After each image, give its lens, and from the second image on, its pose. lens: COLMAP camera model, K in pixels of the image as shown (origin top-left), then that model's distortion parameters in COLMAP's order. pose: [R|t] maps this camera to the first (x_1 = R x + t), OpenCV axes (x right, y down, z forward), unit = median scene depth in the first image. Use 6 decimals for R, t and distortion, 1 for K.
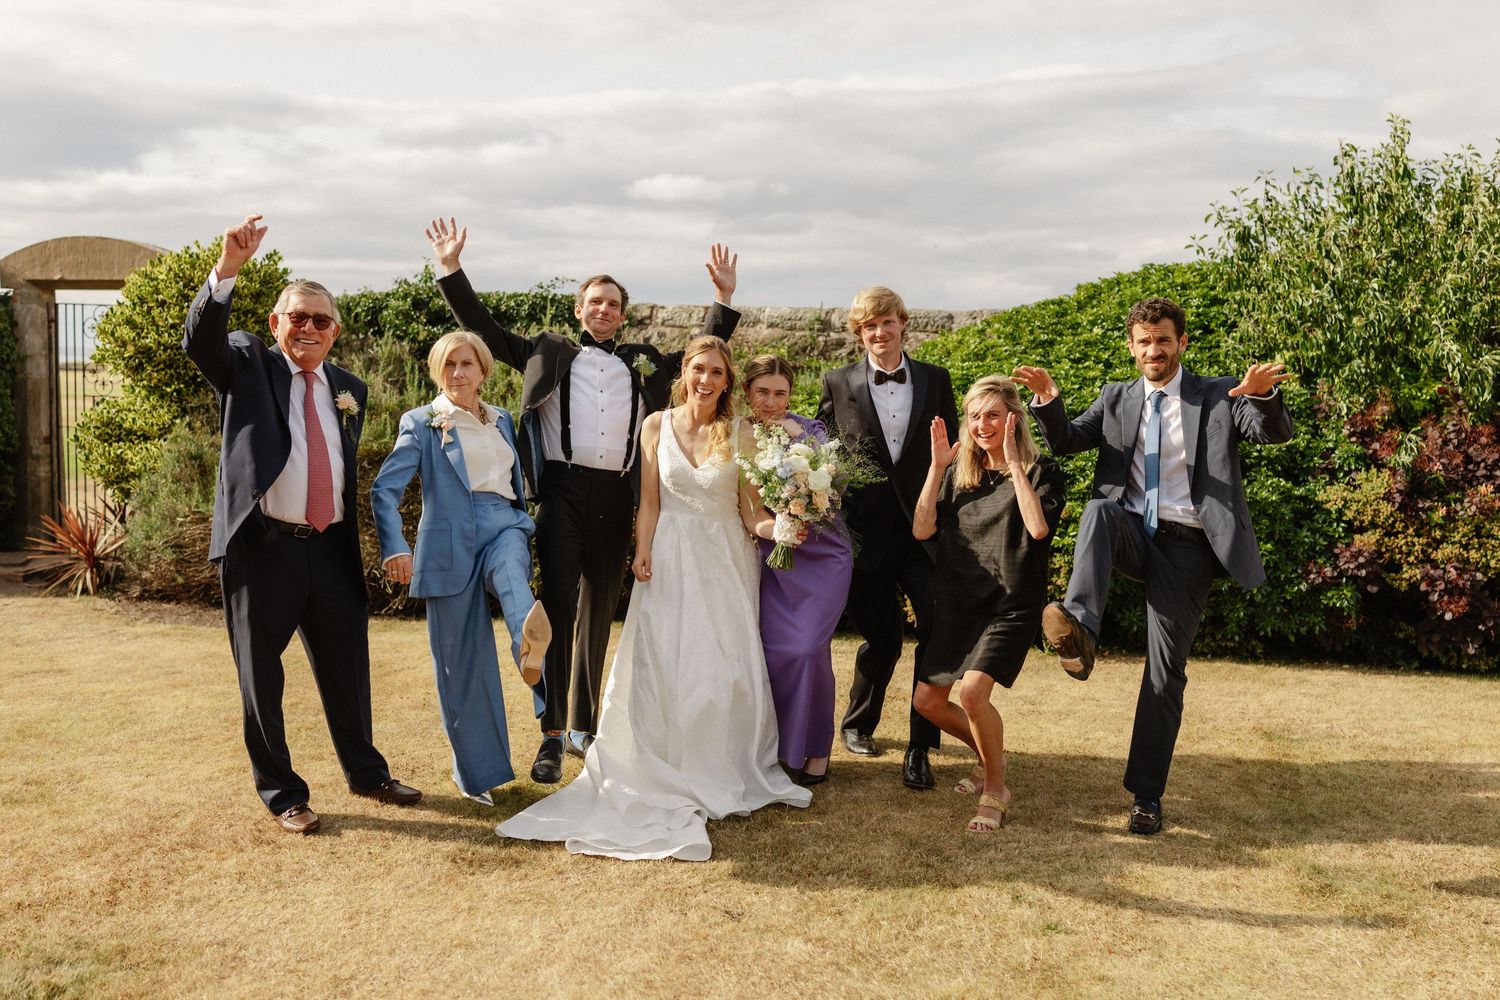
lens RADIAL K [[1483.2, 0, 750.0], [0, 1483.2, 500.0], [0, 0, 1]] dist [0.054149, -0.080831]
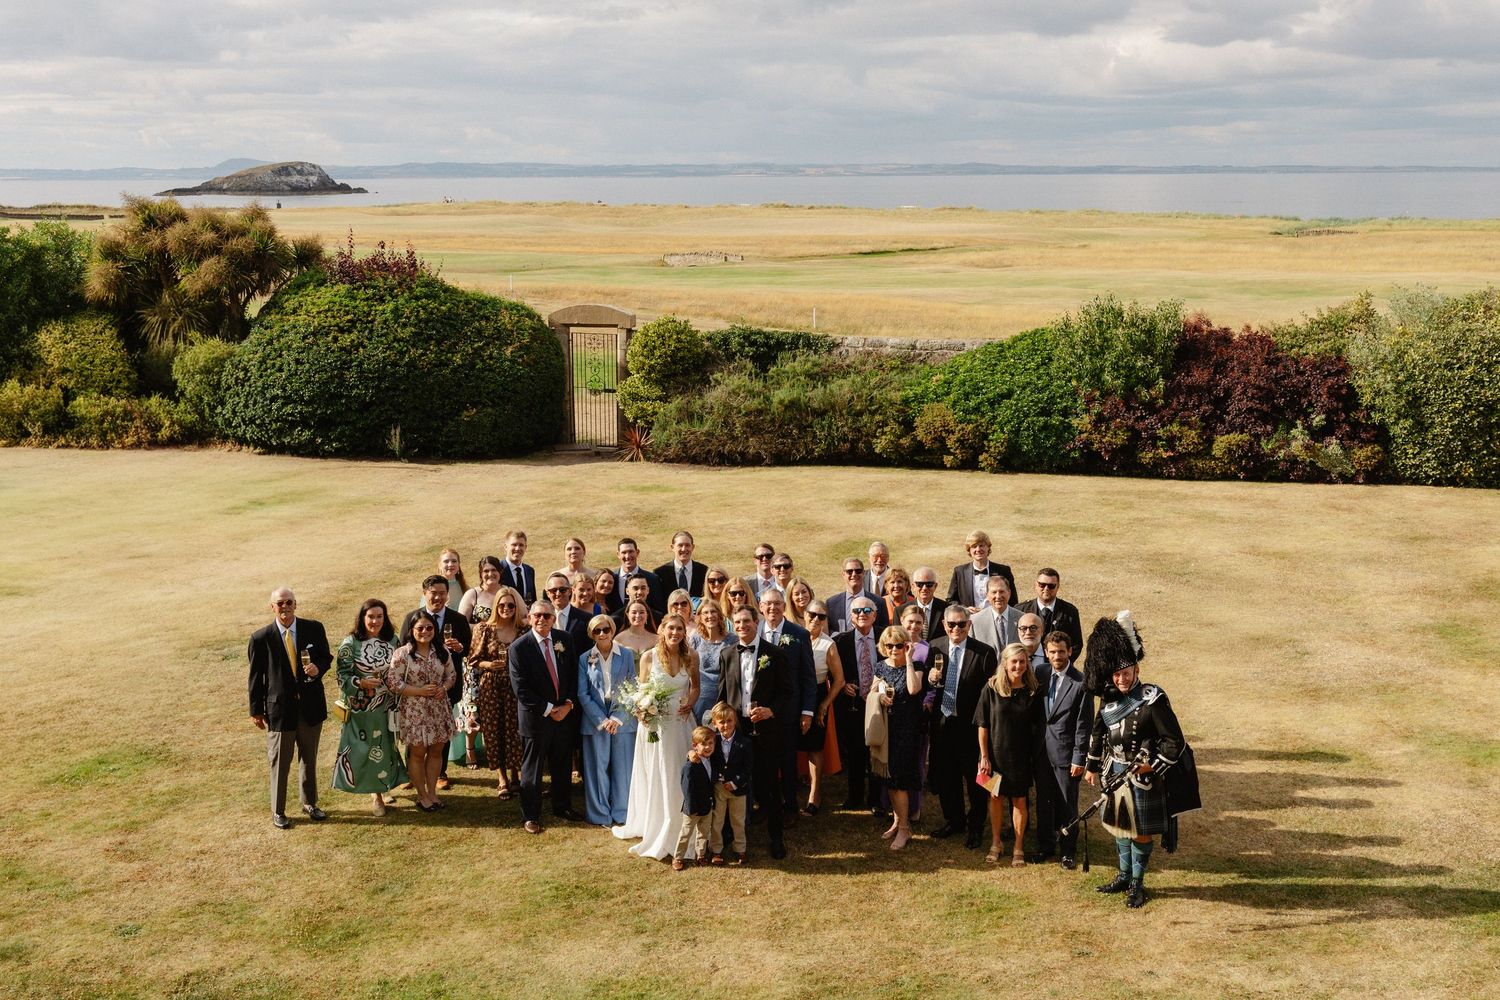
lens RADIAL K [[1483.2, 0, 750.0], [0, 1483.2, 500.0], [0, 0, 1]] dist [0.054149, -0.080831]
pose [[0.998442, -0.019666, -0.052216, -0.145384], [0.024714, 0.994894, 0.097853, -0.166267], [0.050025, -0.098991, 0.993830, -2.230557]]
